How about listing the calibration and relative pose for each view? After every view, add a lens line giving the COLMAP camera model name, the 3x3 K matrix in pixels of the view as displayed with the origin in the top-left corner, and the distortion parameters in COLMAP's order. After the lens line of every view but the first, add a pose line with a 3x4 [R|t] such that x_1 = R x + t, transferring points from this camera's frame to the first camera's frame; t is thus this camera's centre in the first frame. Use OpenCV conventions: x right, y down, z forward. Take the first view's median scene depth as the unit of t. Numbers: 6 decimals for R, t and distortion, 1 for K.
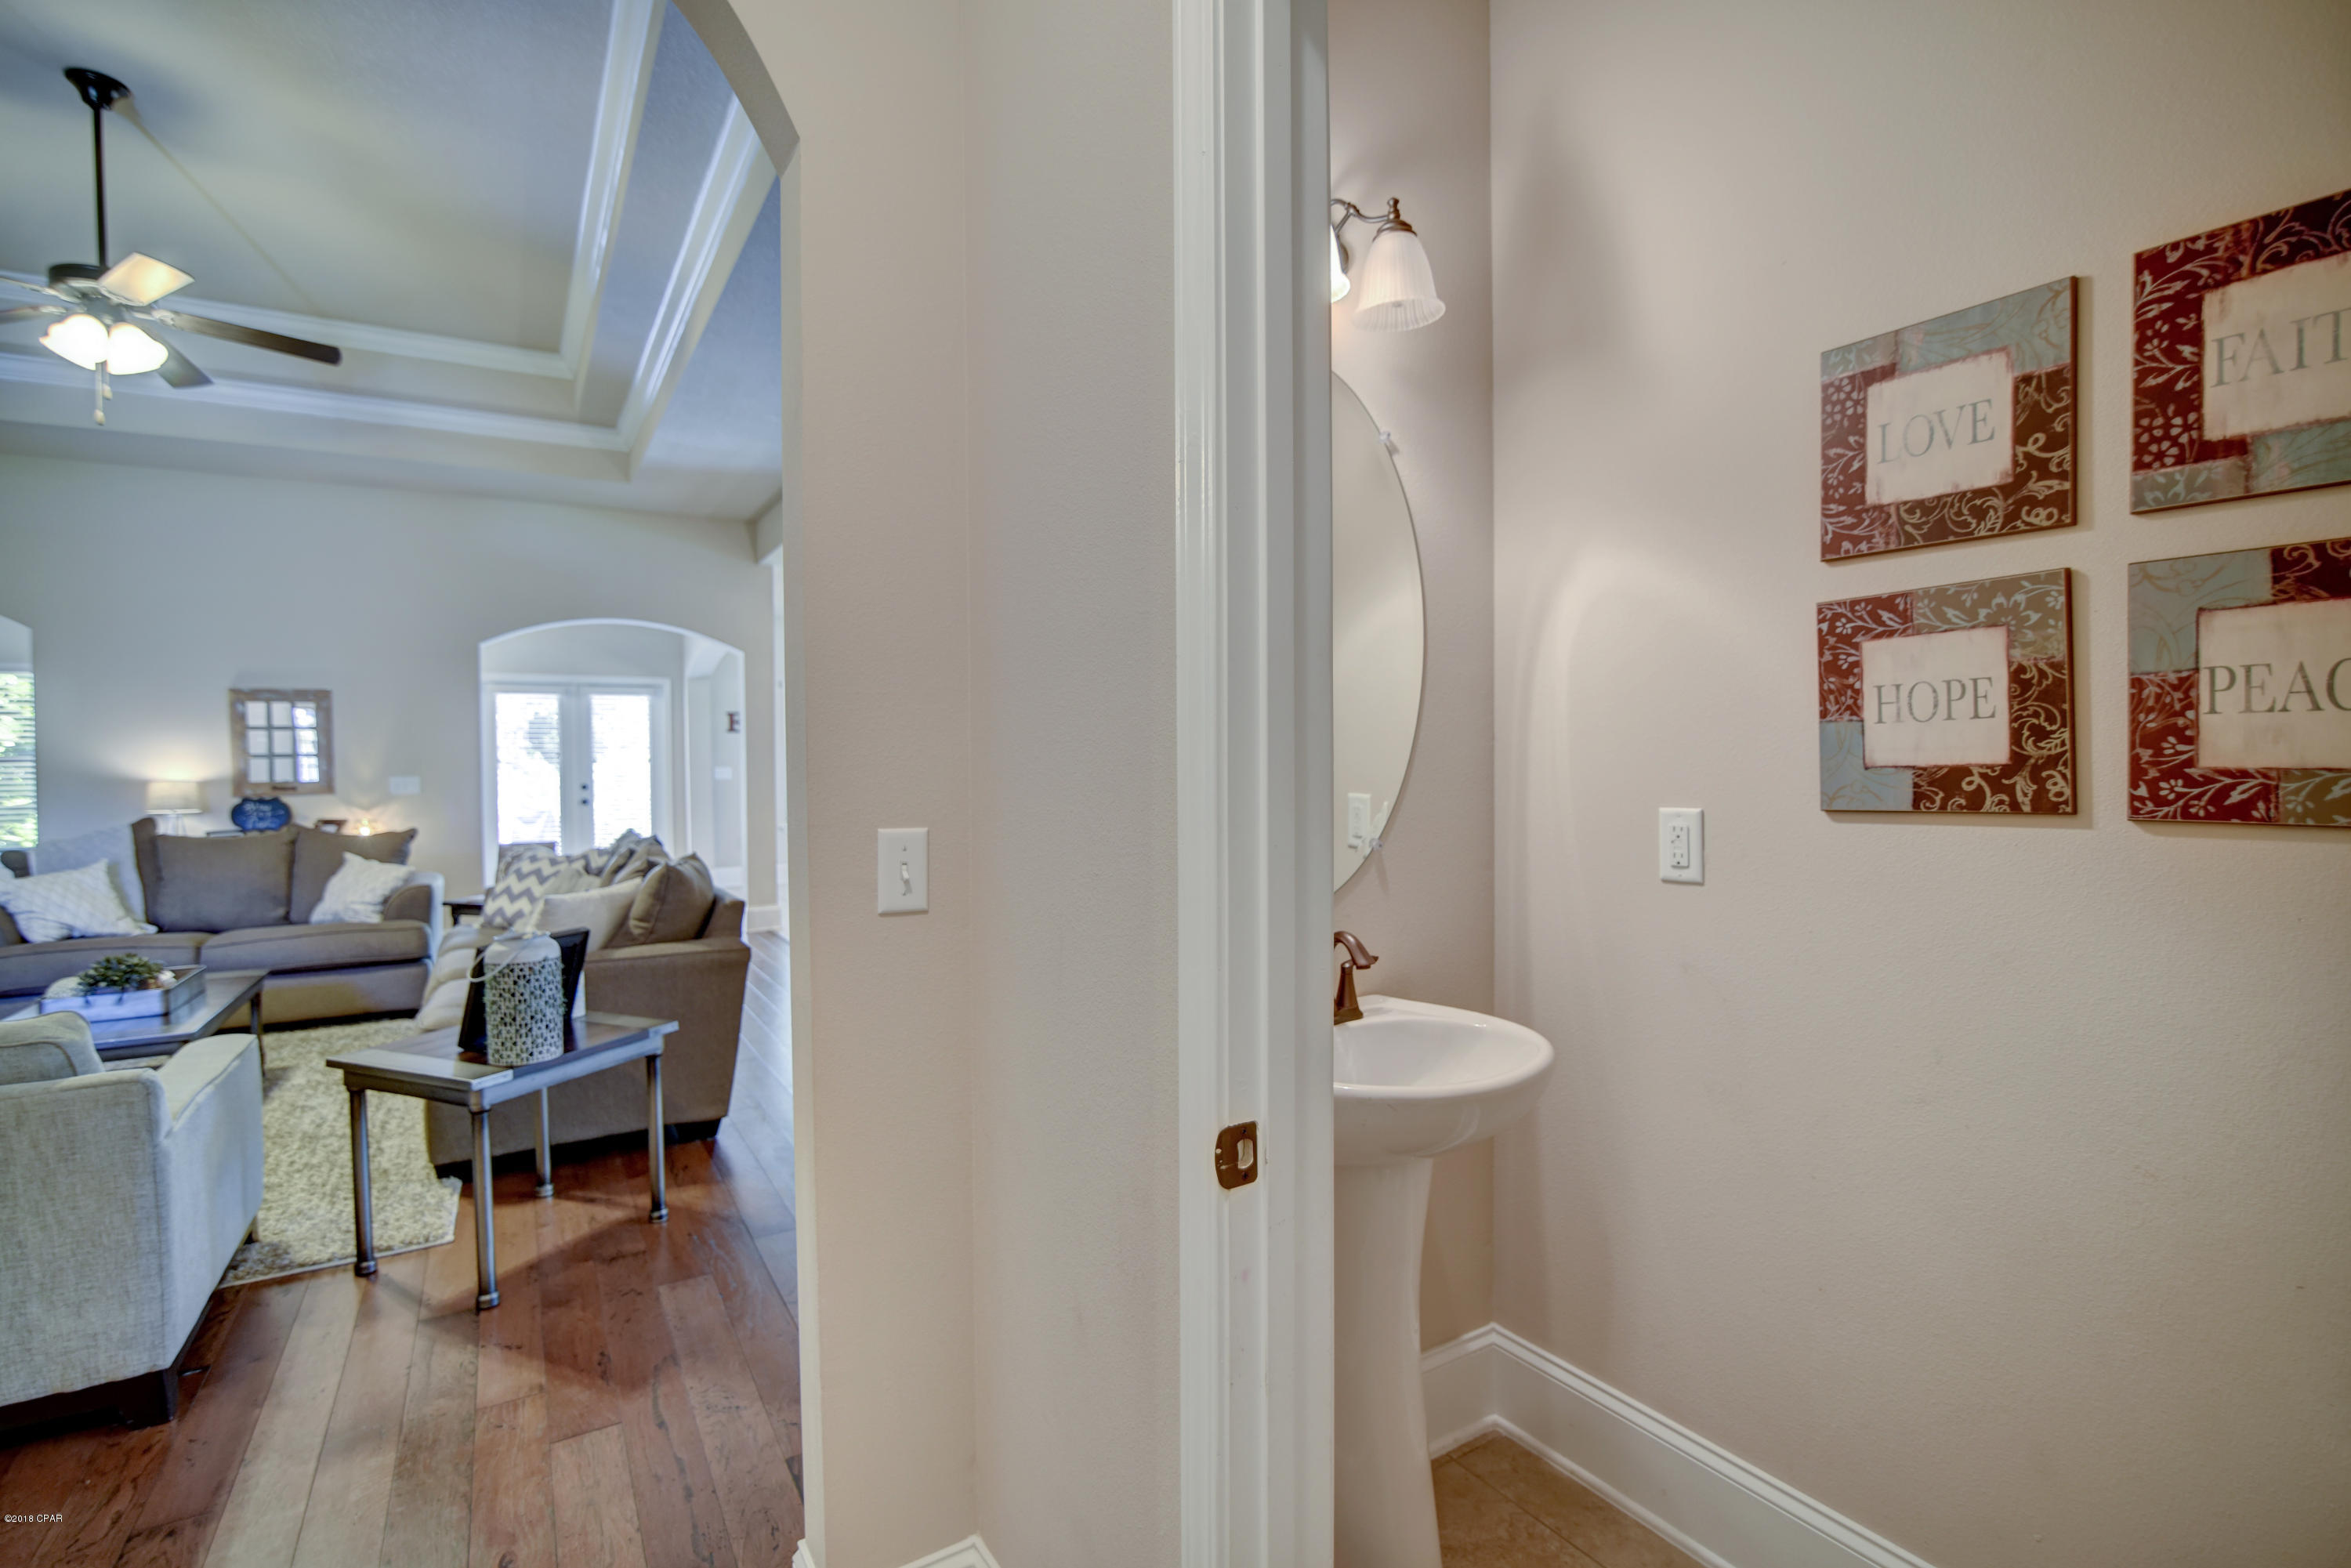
lens RADIAL K [[1081.0, 0, 1181.6], [0, 1081.0, 777.9], [0, 0, 1]] dist [-0.018042, 0.000129]
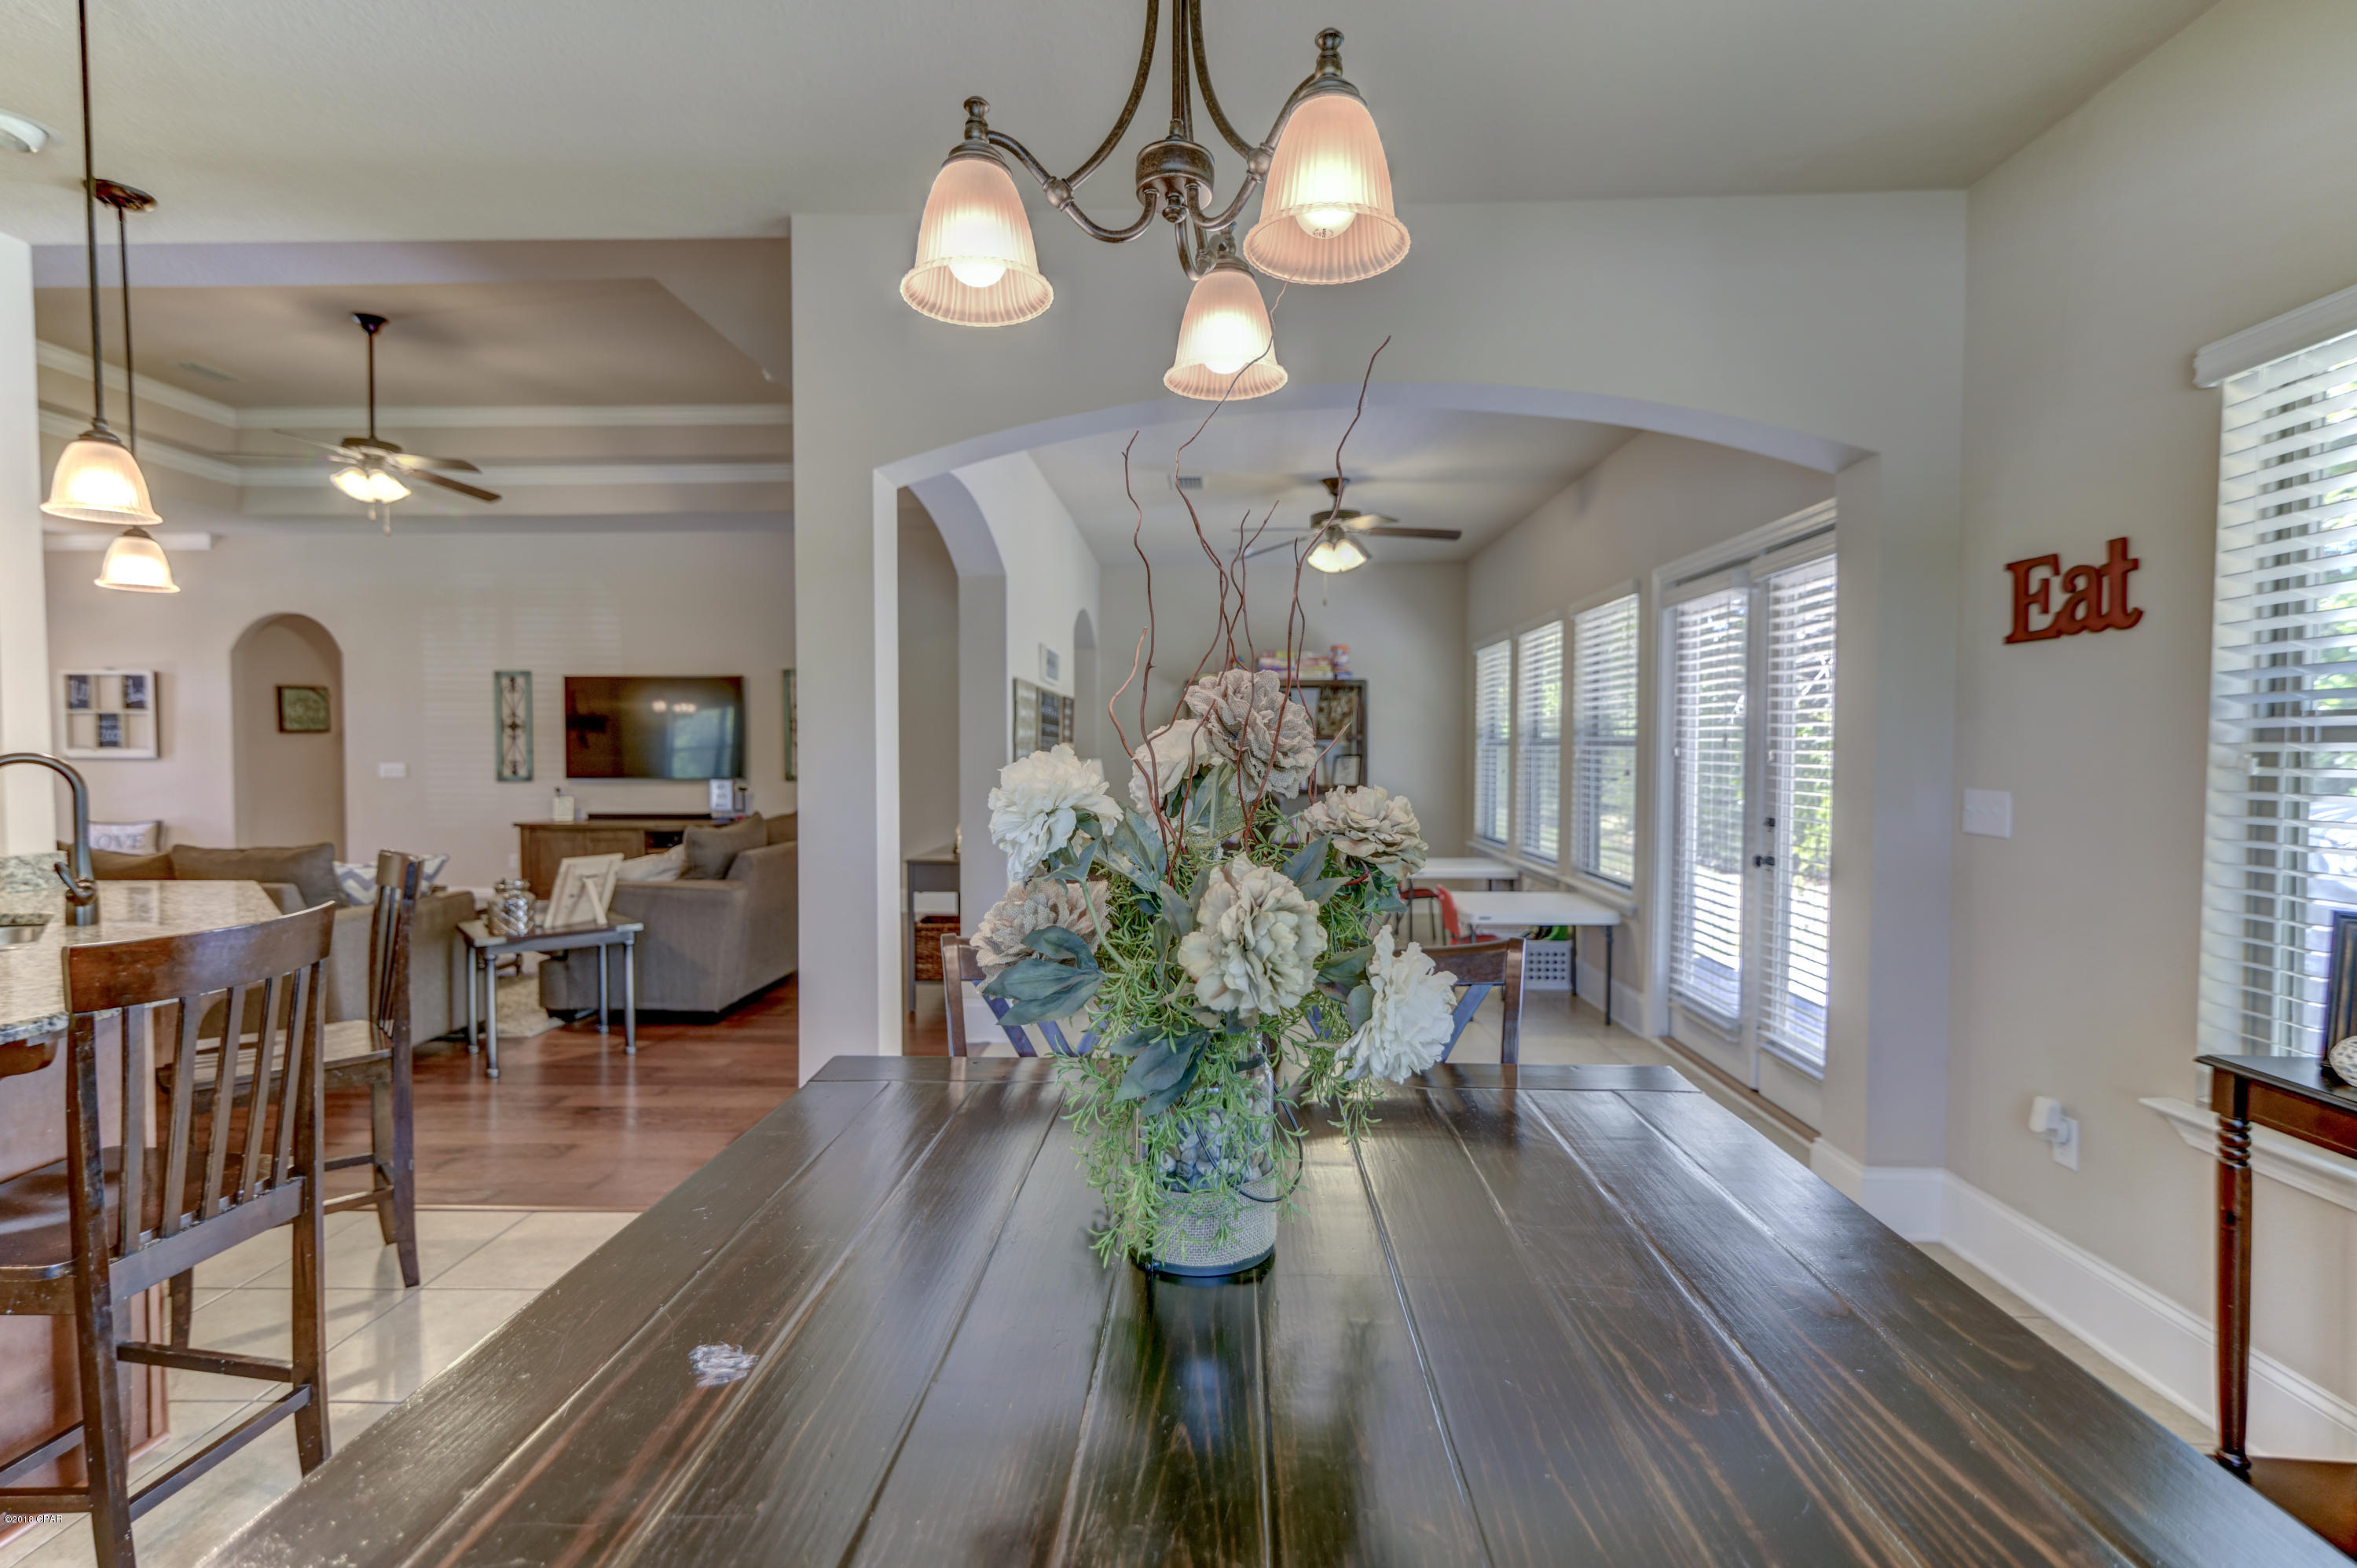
lens RADIAL K [[1099.5, 0, 1178.5], [0, 1099.5, 784.0], [0, 0, 1]] dist [0.011446, -0.000586]
pose [[-0.567009, 0.035647, -0.822940, -0.182333], [-0.013349, 0.998534, 0.052450, -0.036189], [0.823604, 0.040725, -0.565702, 1.660902]]
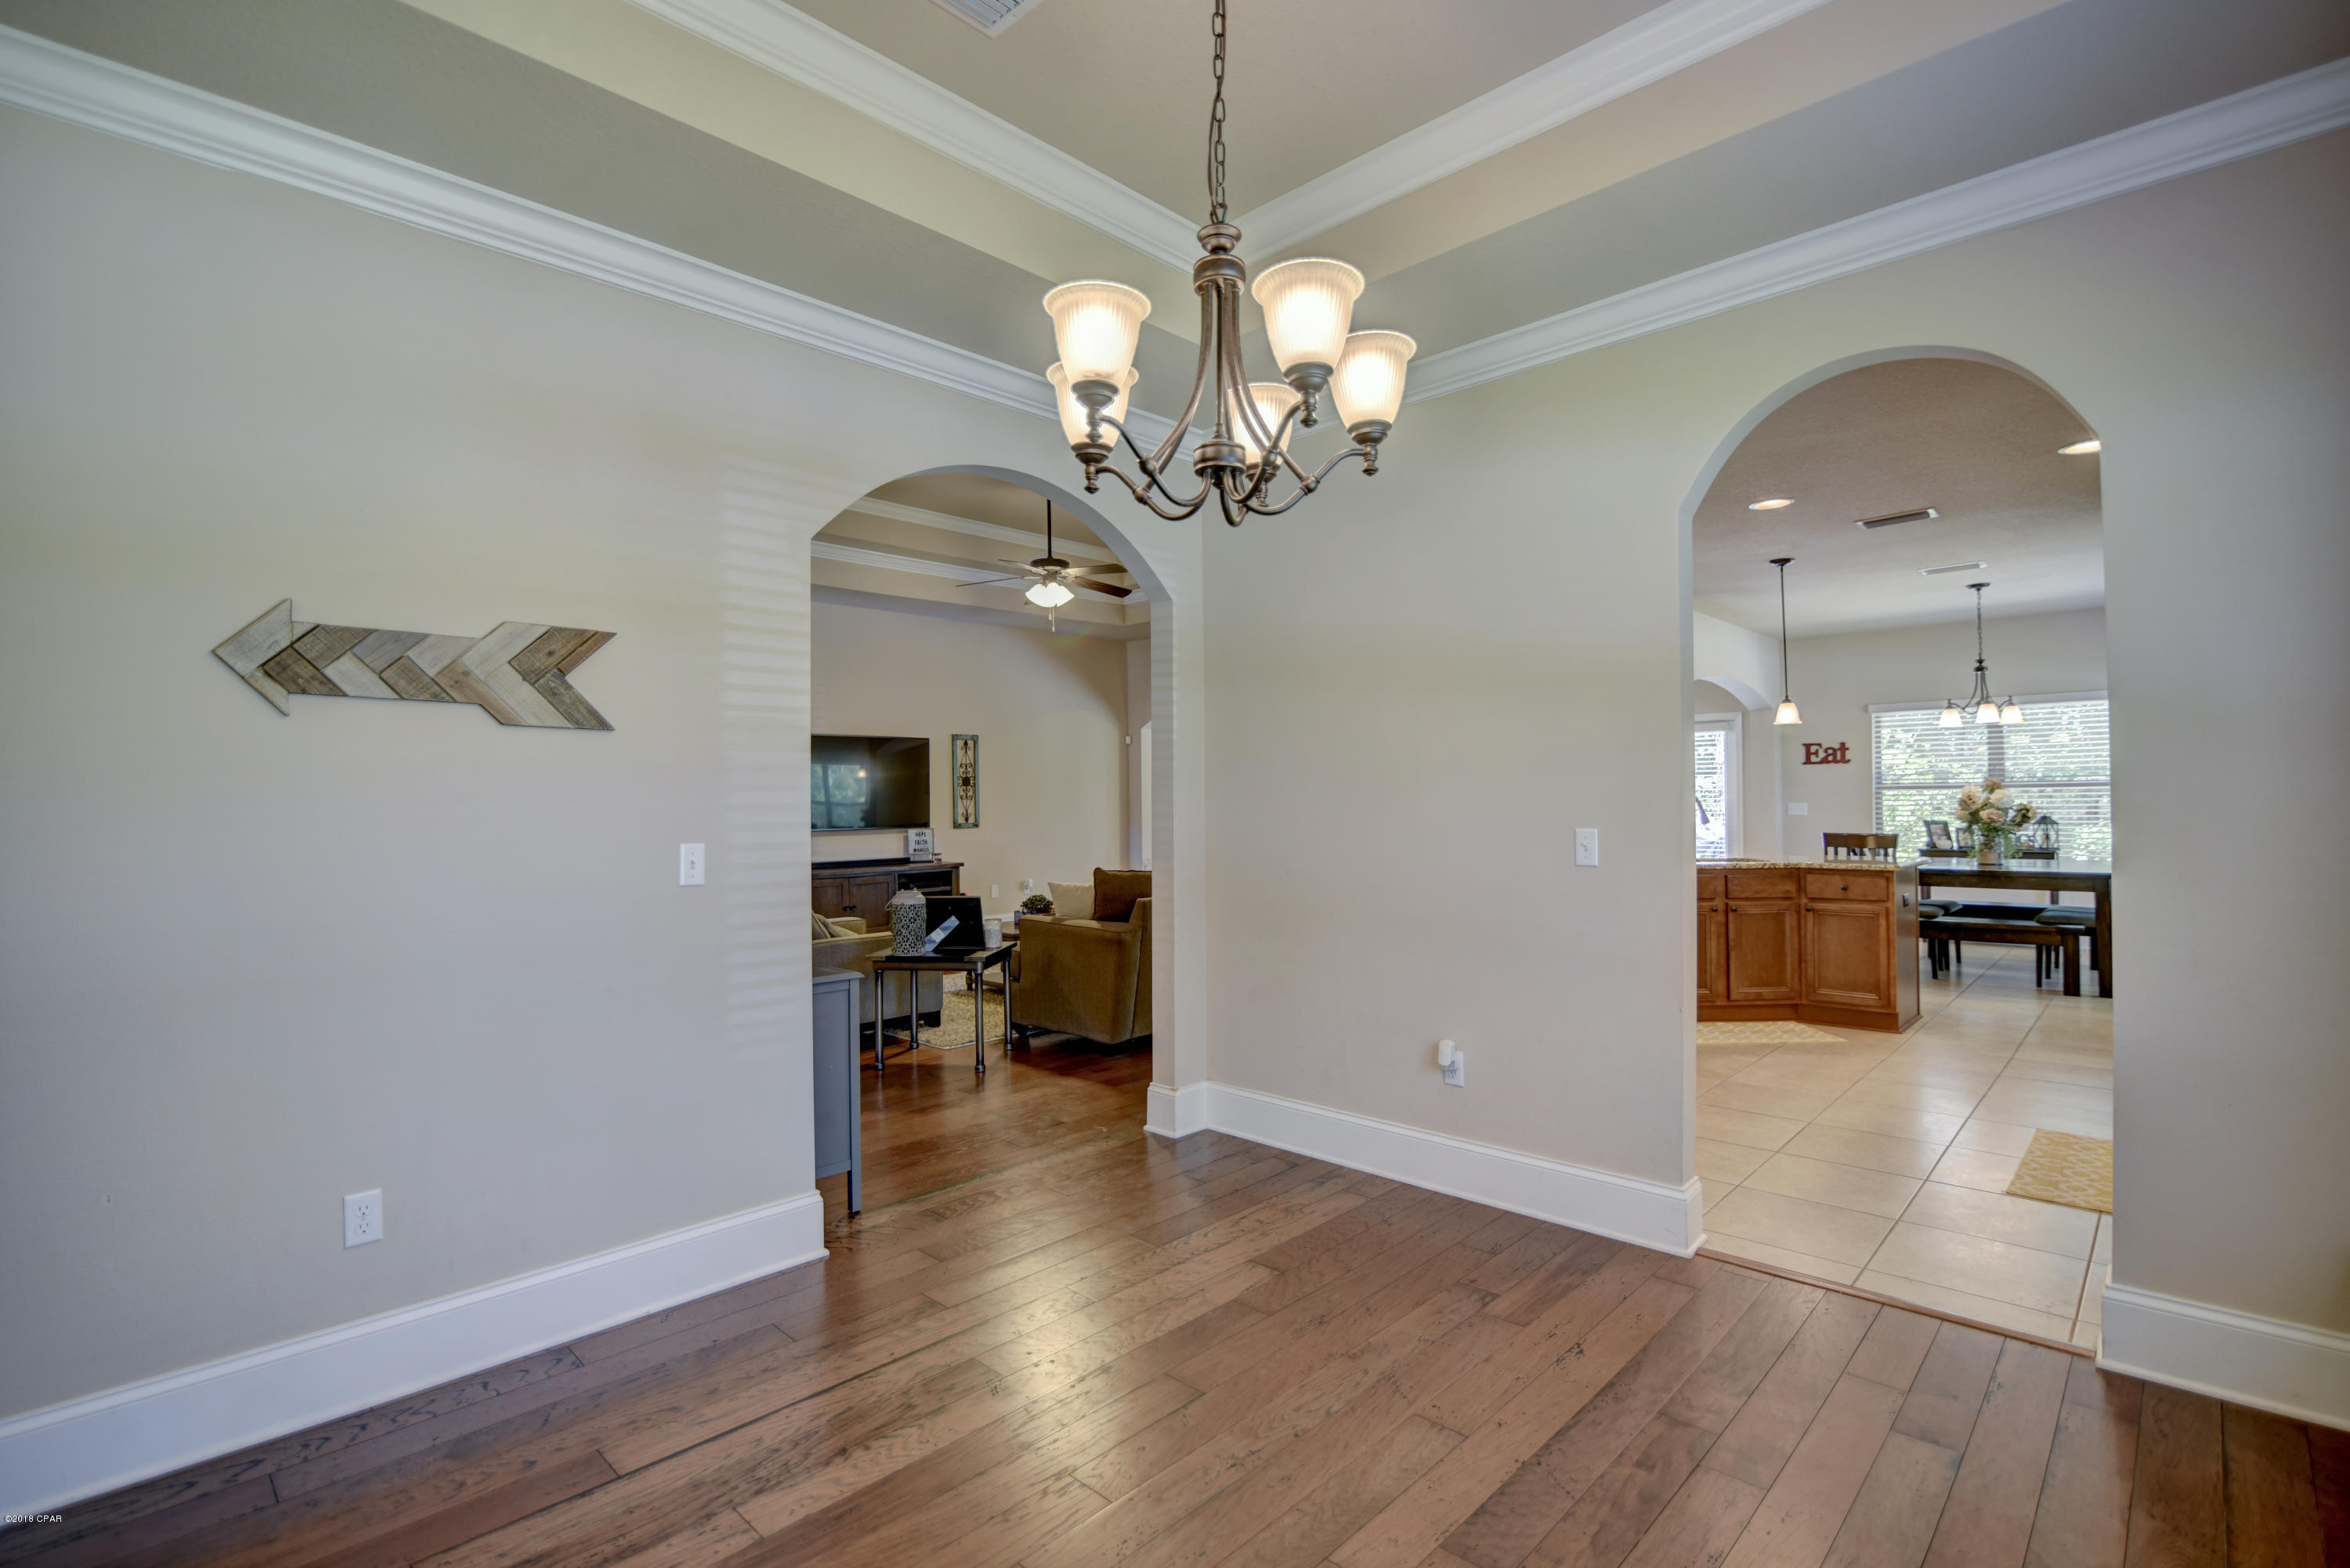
lens RADIAL K [[1076.6, 0, 1169.4], [0, 1076.6, 781.8], [0, 0, 1]] dist [-0.021544, 0.000218]
pose [[0.231748, -0.010096, -0.972724, 0.586994], [-0.013725, 0.999813, -0.013647, -0.012546], [0.972679, 0.016513, 0.231566, 0.426989]]
